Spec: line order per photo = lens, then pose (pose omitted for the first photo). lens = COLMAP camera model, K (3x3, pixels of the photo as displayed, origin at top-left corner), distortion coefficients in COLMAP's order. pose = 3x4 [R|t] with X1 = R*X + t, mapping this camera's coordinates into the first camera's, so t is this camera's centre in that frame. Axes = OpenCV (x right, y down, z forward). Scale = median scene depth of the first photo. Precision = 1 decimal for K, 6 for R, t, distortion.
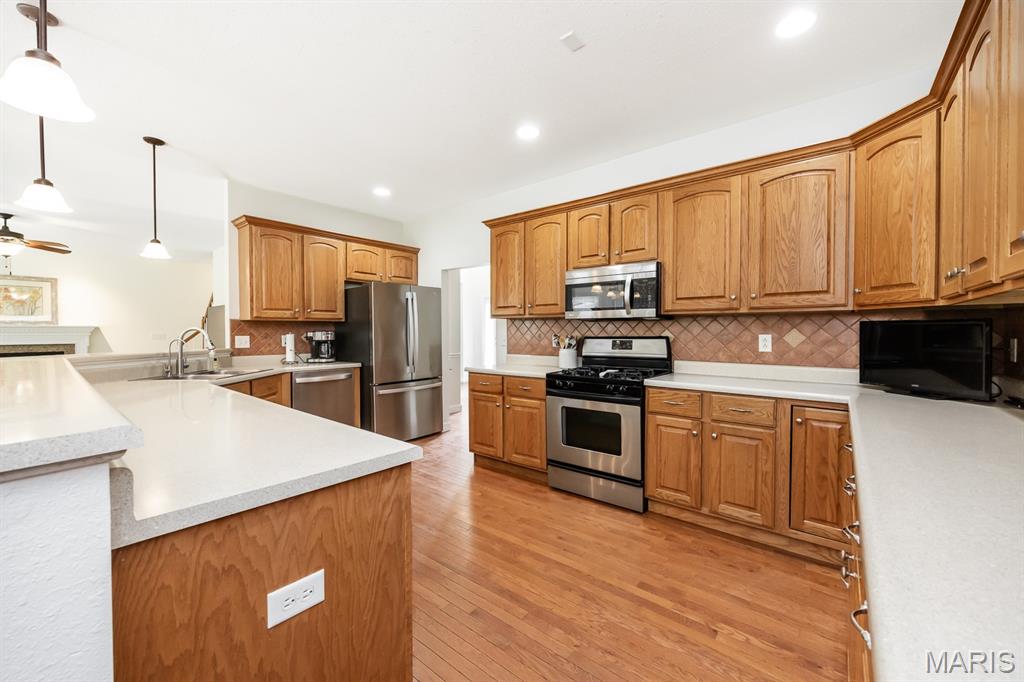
lens RADIAL K [[406.2, 0, 515.2], [0, 406.2, 340.6], [0, 0, 1]] dist [0.000120, 0.000113]
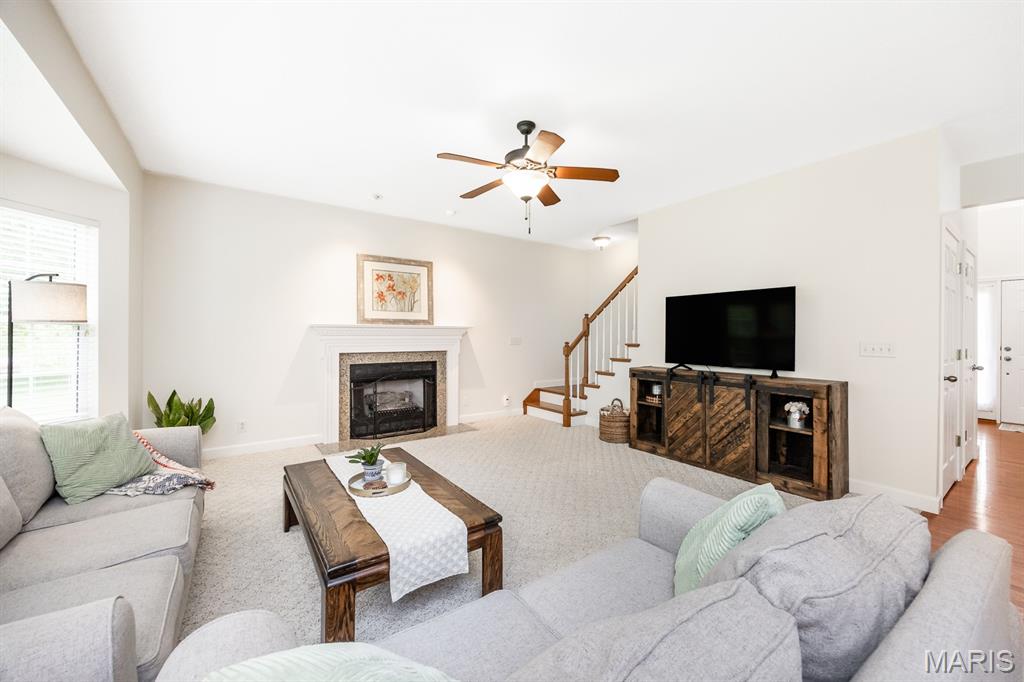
lens RADIAL K [[405.0, 0, 515.7], [0, 405.0, 332.9], [0, 0, 1]] dist [0.000600, 0.000044]
pose [[0.963235, 0.005519, -0.268603, -1.974302], [-0.013223, 0.999551, -0.026882, -0.021102], [0.268334, 0.029446, 0.962876, 0.866371]]
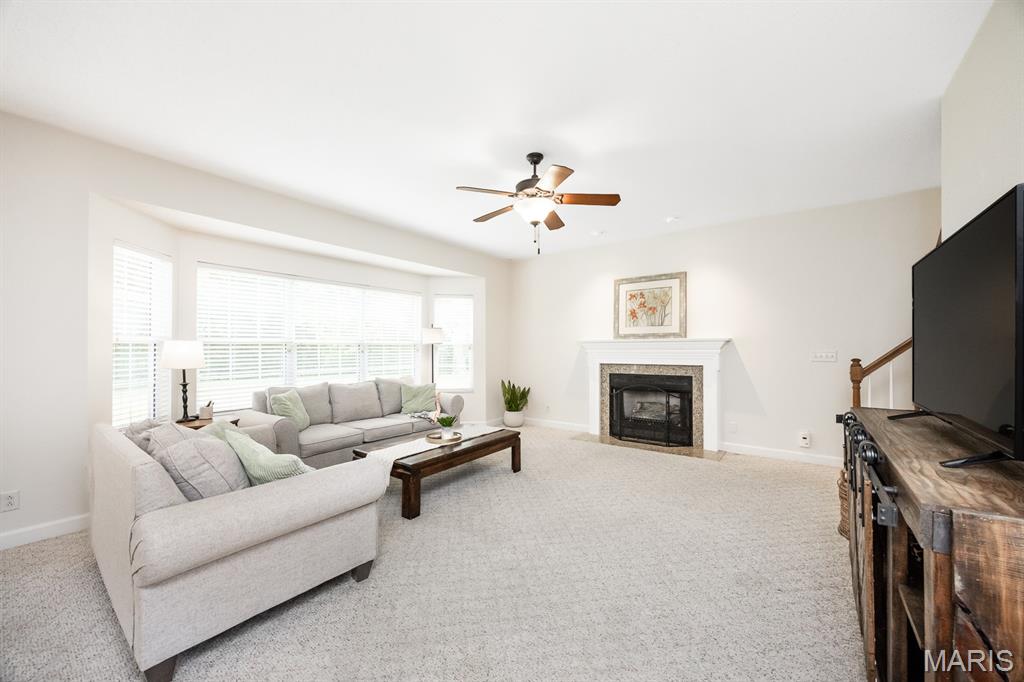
lens RADIAL K [[388.4, 0, 511.4], [0, 388.4, 345.2], [0, 0, 1]] dist [-0.000577, -0.000099]
pose [[0.037826, -0.004903, -0.999272, -1.204402], [-0.021632, 0.999750, -0.005724, -0.043757], [0.999050, 0.021833, 0.037711, 1.704573]]
